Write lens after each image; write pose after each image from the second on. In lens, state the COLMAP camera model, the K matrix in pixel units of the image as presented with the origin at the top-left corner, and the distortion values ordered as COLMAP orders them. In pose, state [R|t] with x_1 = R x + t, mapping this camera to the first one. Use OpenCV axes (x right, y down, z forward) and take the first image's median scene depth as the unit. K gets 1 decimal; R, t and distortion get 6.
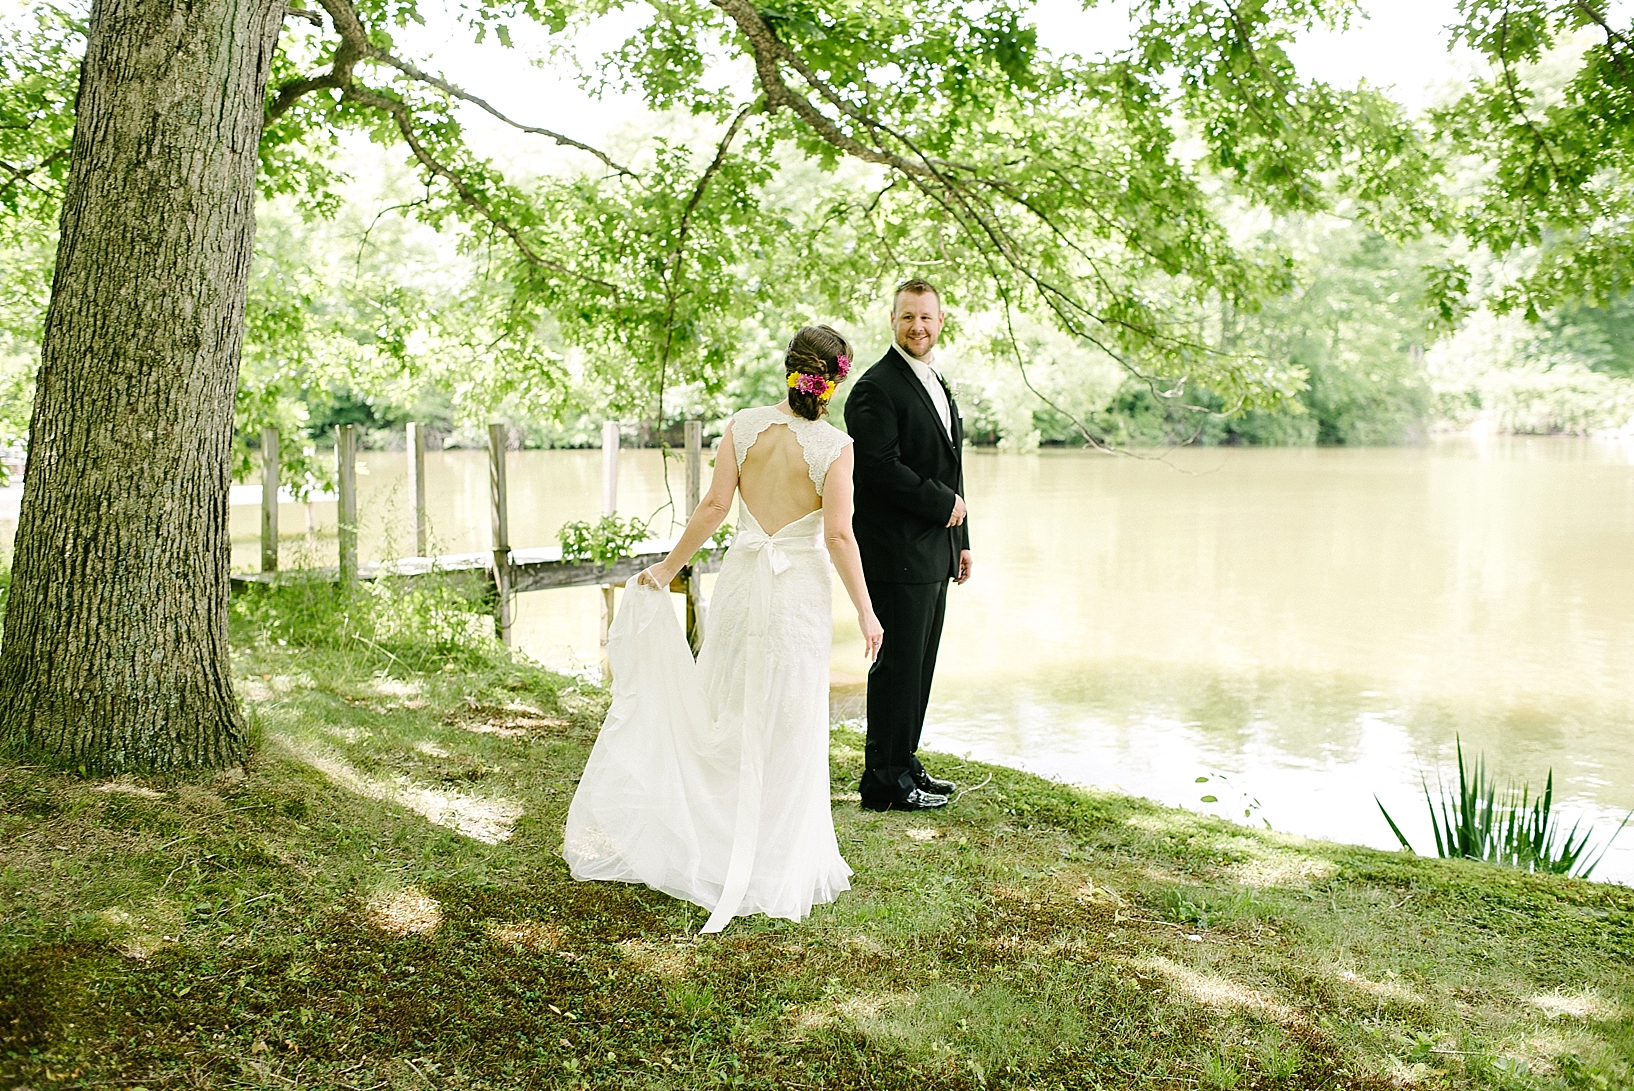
lens RADIAL K [[1621.1, 0, 817.0], [0, 1621.1, 545.5], [0, 0, 1]] dist [-0.081085, -0.005228]
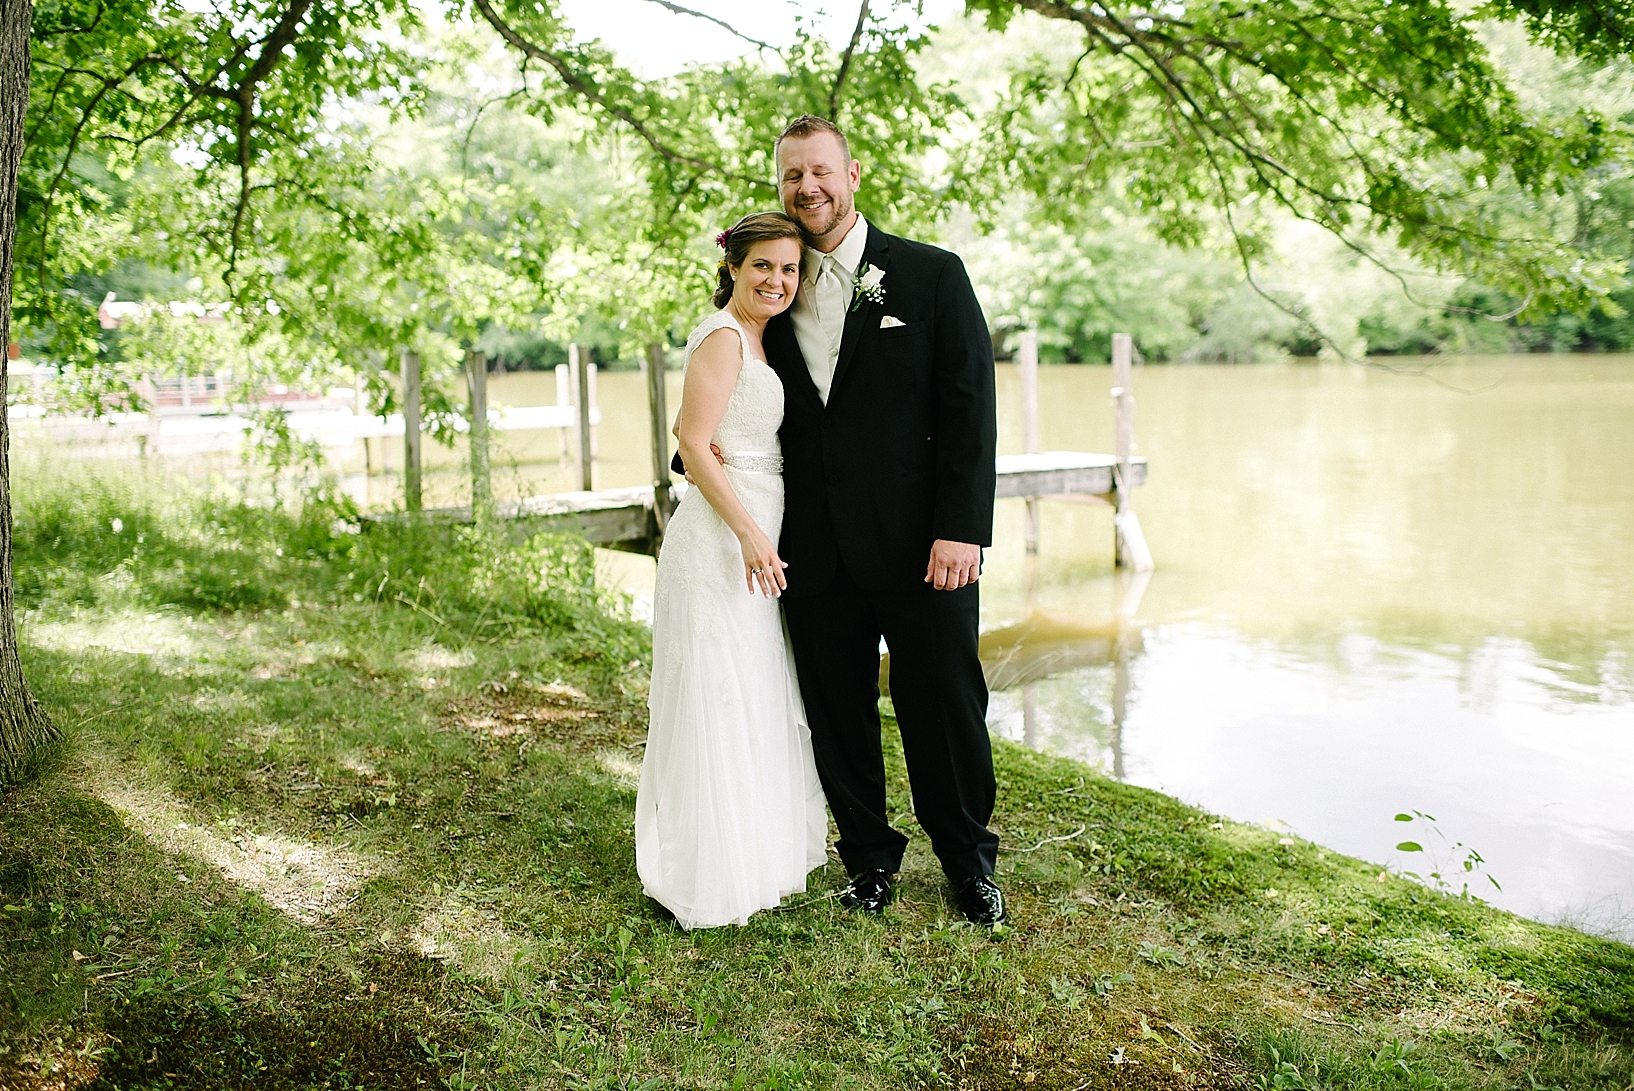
lens RADIAL K [[1599.9, 0, 814.6], [0, 1599.9, 568.0], [0, 0, 1]] dist [-0.081683, -0.025844]
pose [[0.978546, 0.008652, -0.205848, 0.073225], [0.005490, 0.997668, 0.068032, -0.011408], [0.205957, -0.067703, 0.976216, 0.146573]]
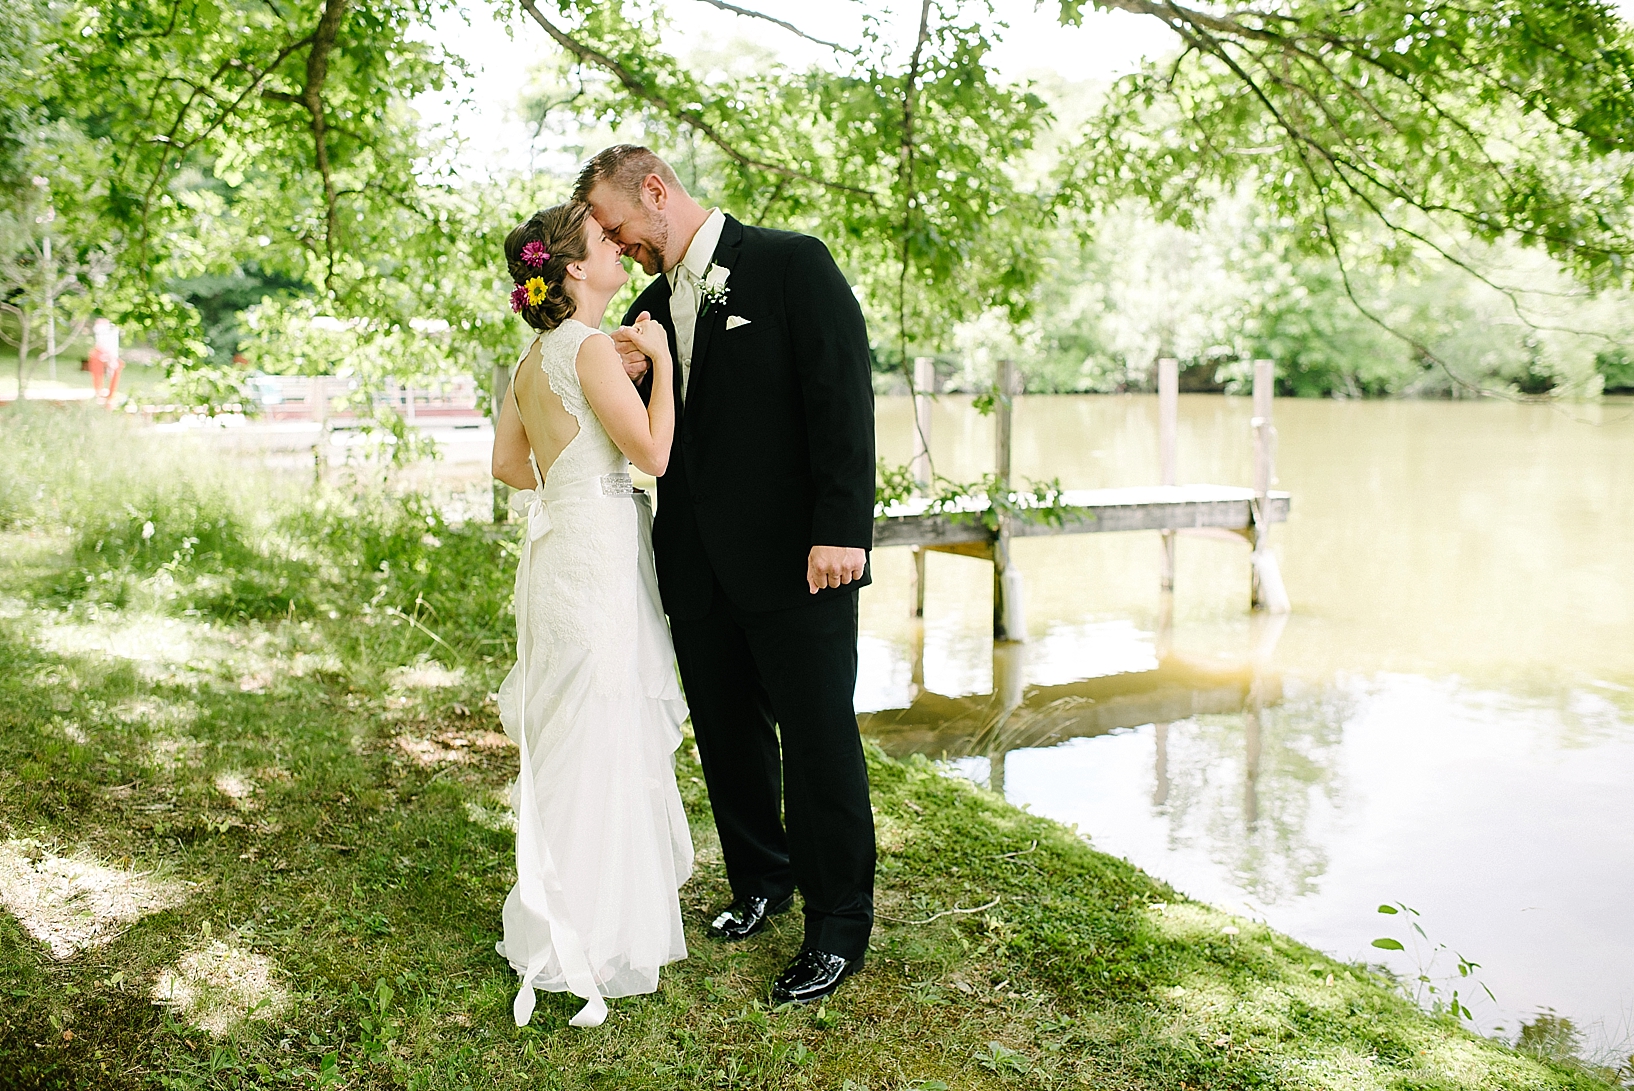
lens RADIAL K [[1621.1, 0, 817.0], [0, 1621.1, 545.5], [0, 0, 1]] dist [-0.081085, -0.005228]
pose [[0.941599, 0.031119, -0.335295, 0.134207], [-0.019928, 0.999125, 0.036767, -0.009012], [0.336146, -0.027938, 0.941395, 0.198972]]
